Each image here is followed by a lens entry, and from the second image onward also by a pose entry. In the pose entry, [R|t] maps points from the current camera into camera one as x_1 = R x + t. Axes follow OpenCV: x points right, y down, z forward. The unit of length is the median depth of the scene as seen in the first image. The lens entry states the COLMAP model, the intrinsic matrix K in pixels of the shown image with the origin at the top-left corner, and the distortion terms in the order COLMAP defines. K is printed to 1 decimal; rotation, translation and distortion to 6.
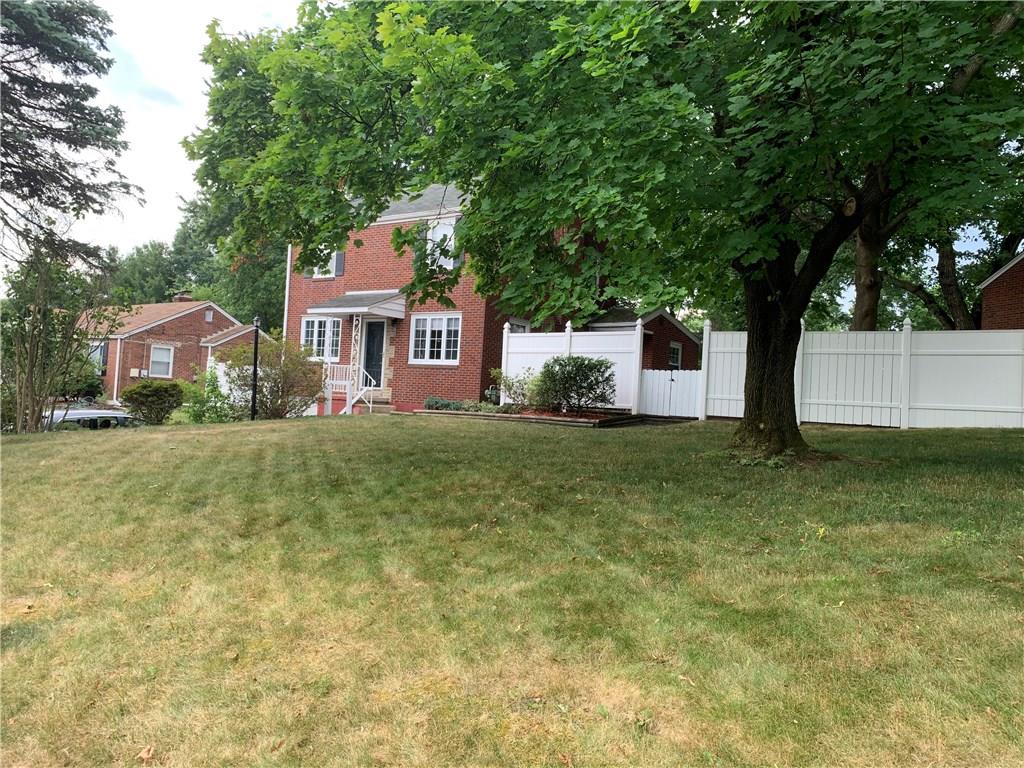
lens RADIAL K [[791.4, 0, 512.0], [0, 791.4, 384.0], [0, 0, 1]] dist [0.168395, -0.000576]
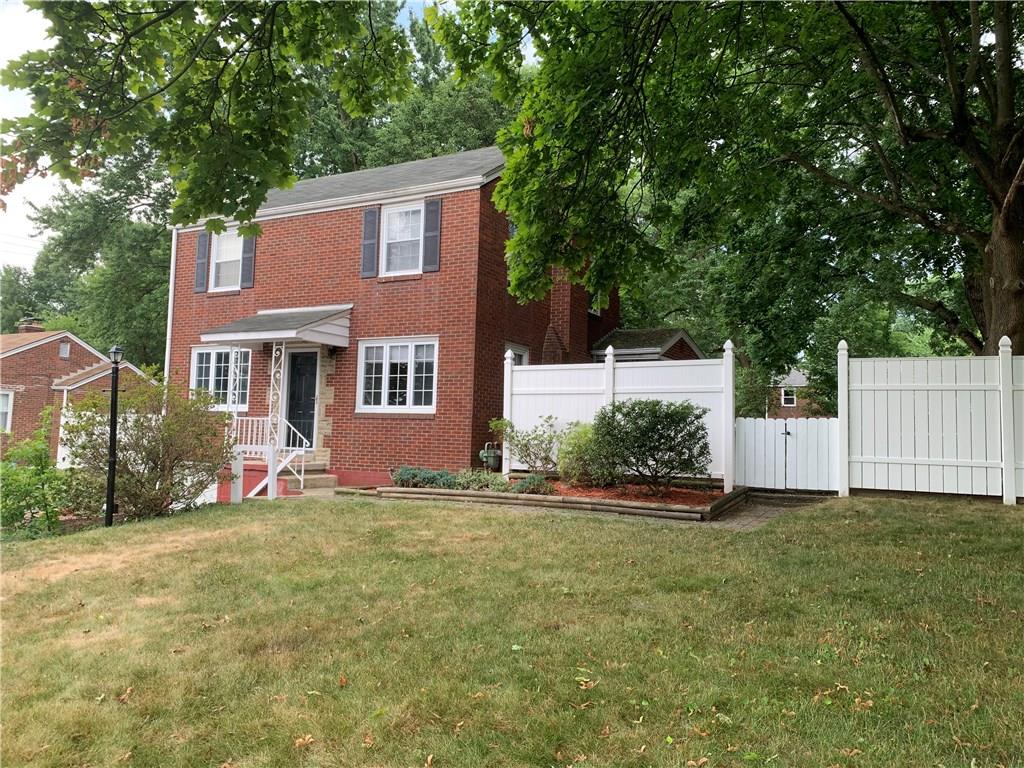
lens RADIAL K [[762.3, 0, 512.0], [0, 762.3, 384.0], [0, 0, 1]] dist [0.062907, -0.002762]
pose [[0.989780, -0.021932, 0.140904, -0.090430], [0.026874, 0.999085, -0.033268, -0.024800], [-0.140046, 0.036714, 0.989464, 0.331834]]
